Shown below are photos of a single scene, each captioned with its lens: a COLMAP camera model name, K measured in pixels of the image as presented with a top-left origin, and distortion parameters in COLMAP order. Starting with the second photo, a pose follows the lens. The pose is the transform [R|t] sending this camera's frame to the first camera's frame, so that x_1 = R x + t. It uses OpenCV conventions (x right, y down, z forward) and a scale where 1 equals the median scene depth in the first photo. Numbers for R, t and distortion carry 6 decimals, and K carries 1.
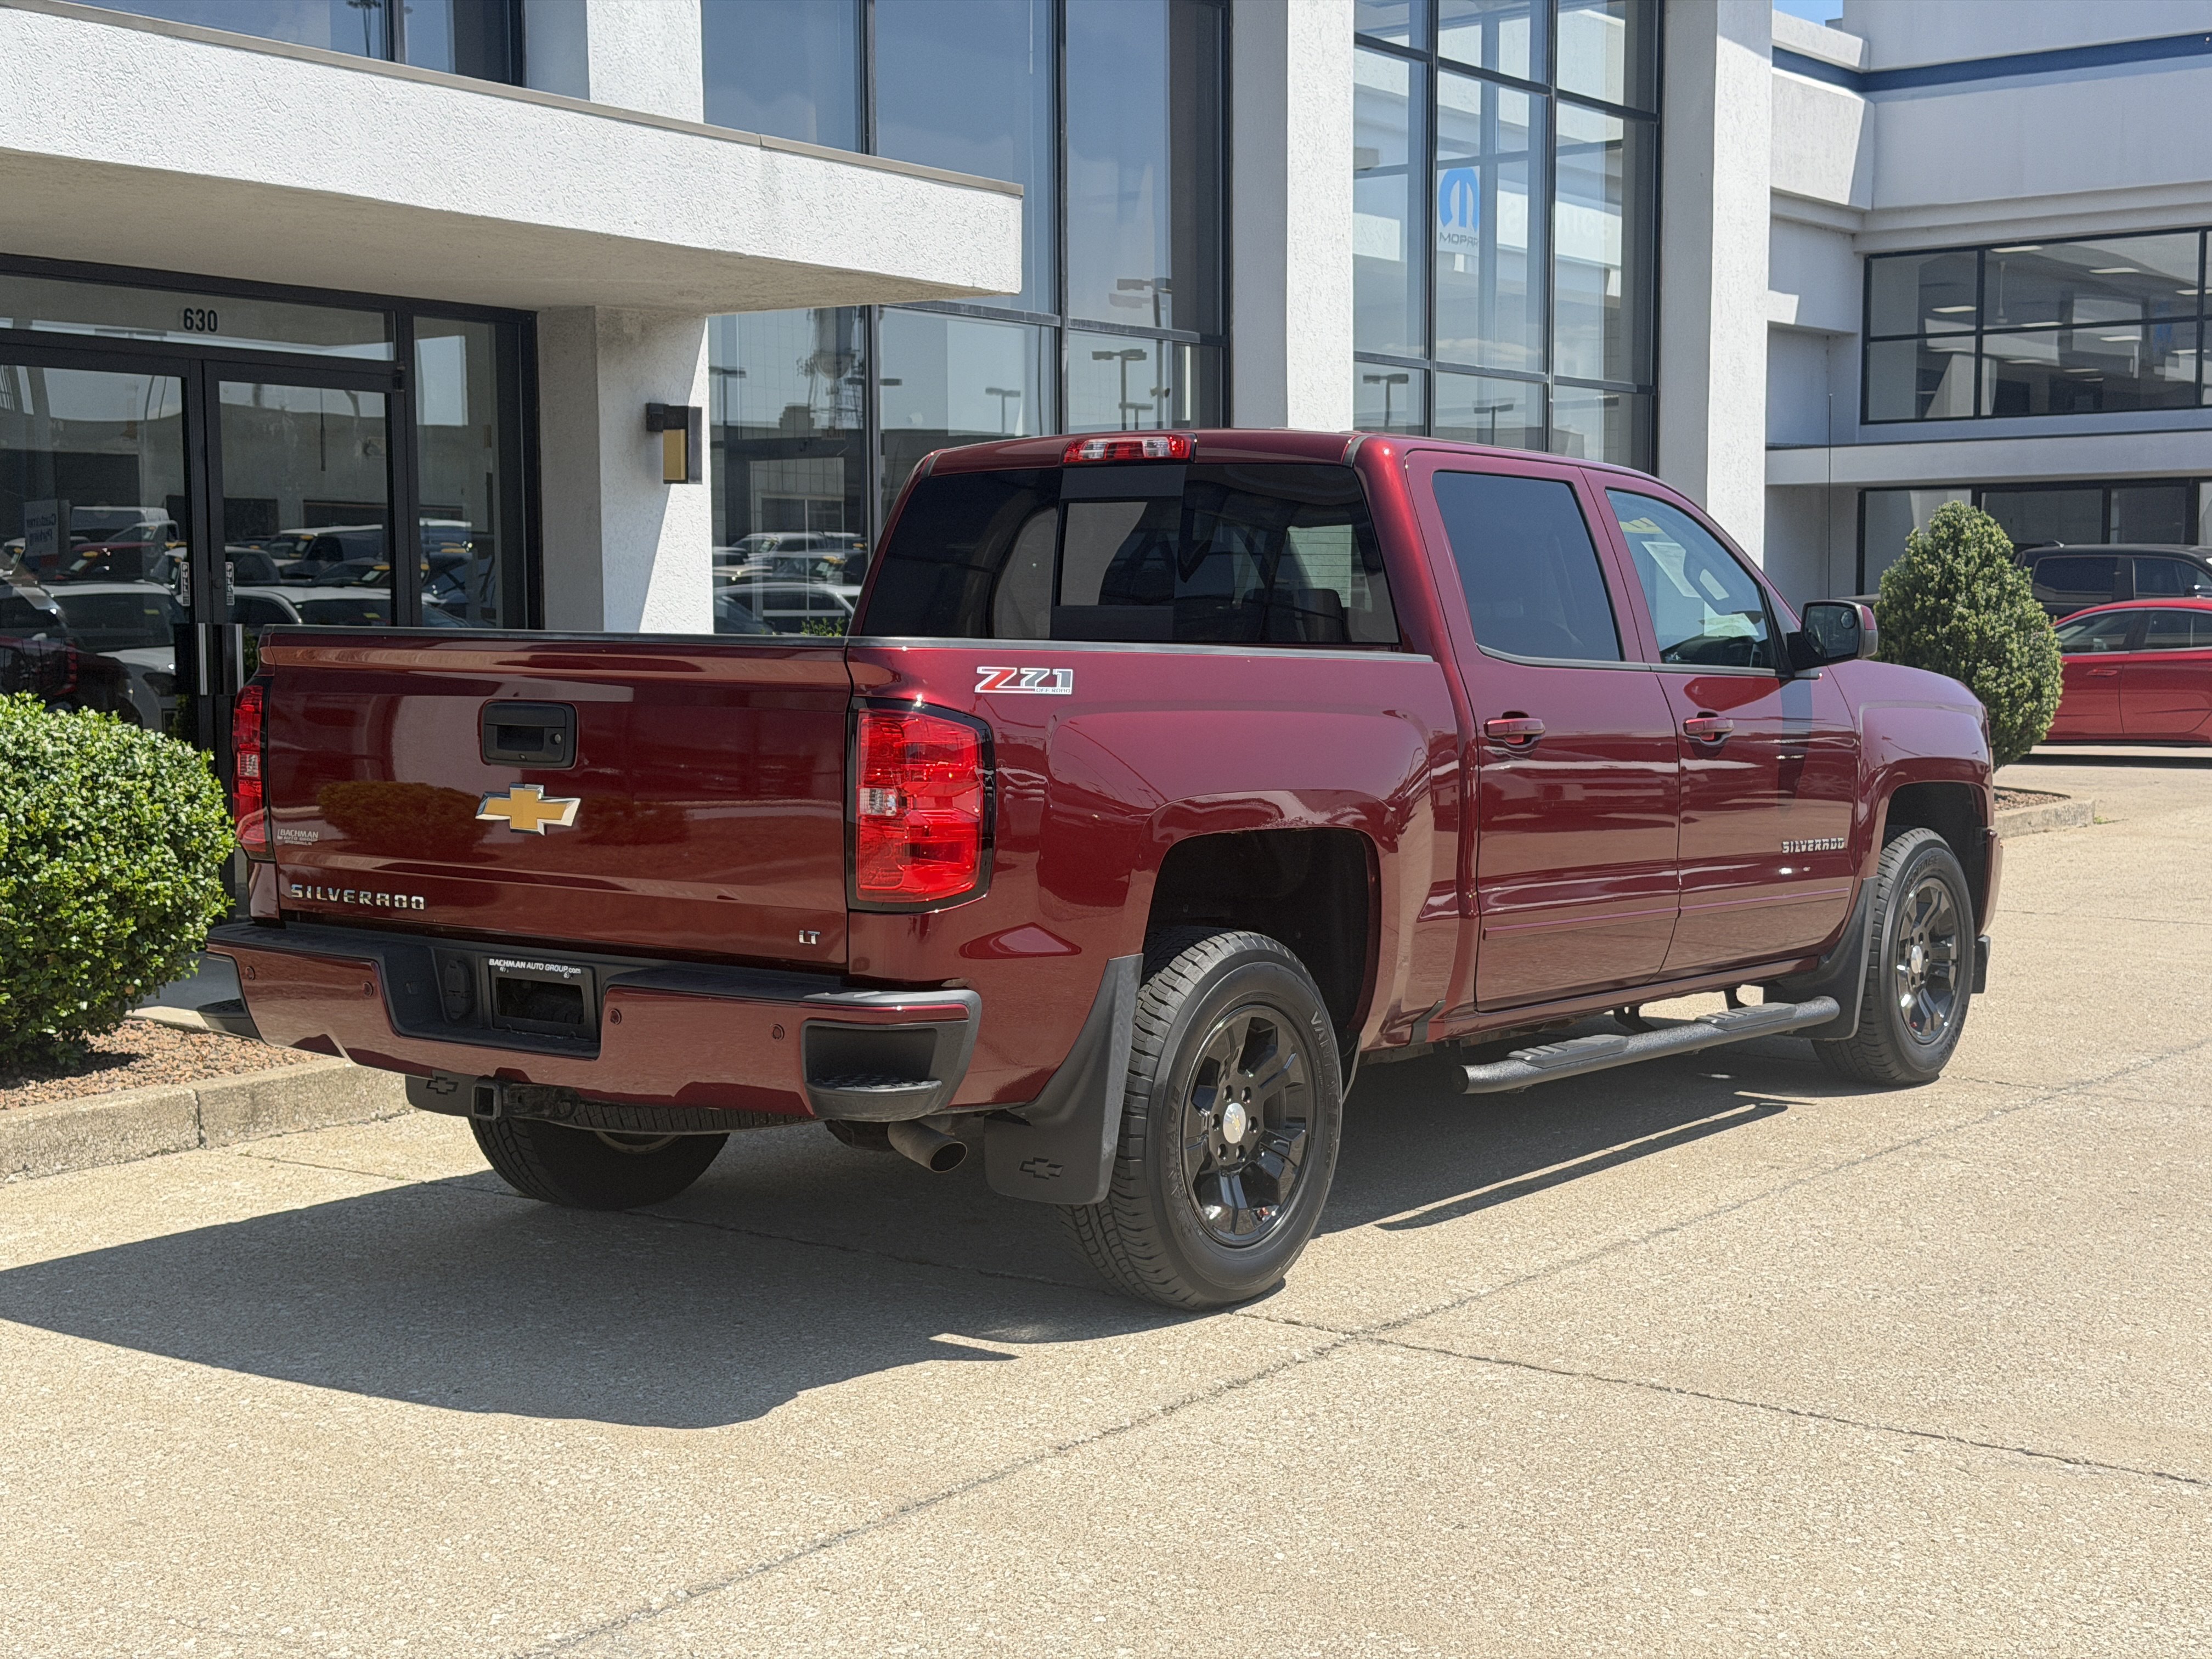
lens RADIAL K [[3052.2, 0, 1115.2], [0, 3052.2, 827.2], [0, 0, 1]] dist [0.196353, -0.363249]
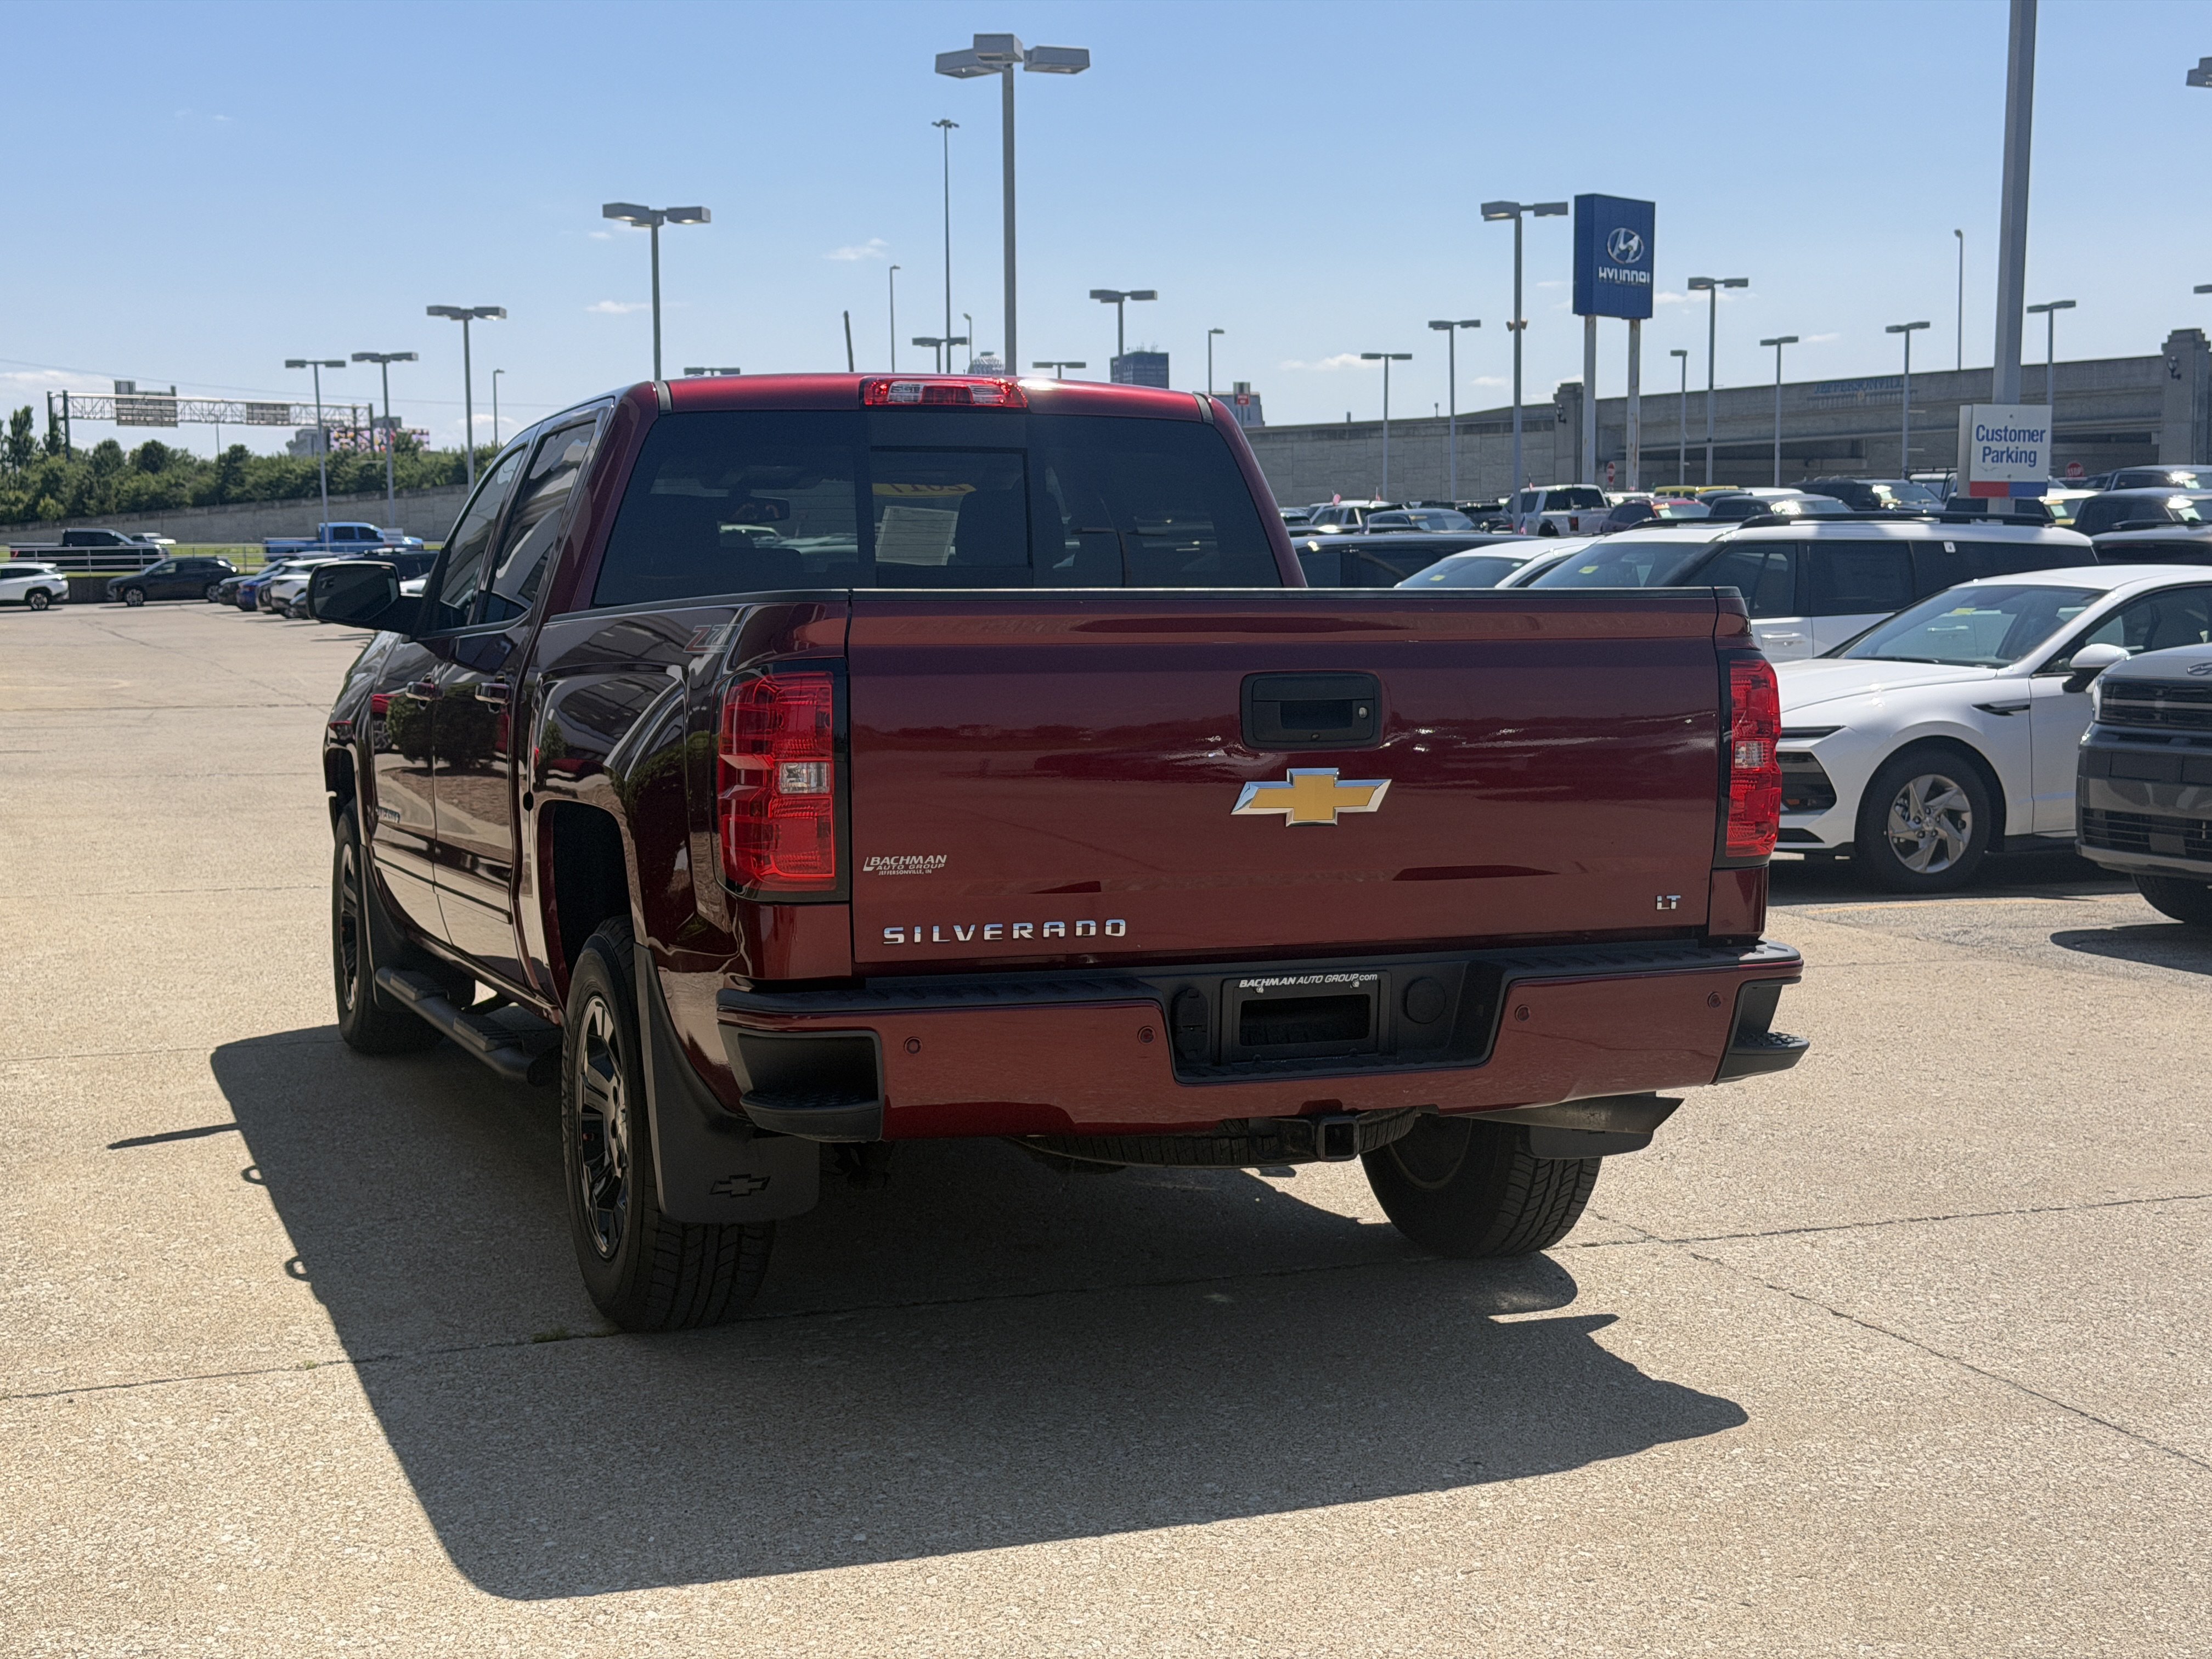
lens RADIAL K [[3052.2, 0, 1115.2], [0, 3052.2, 827.2], [0, 0, 1]] dist [0.196353, -0.363249]
pose [[0.548374, -0.071470, 0.833174, -0.910114], [0.066462, 0.996914, 0.041772, -0.036020], [-0.833588, 0.032468, 0.551432, 0.559814]]
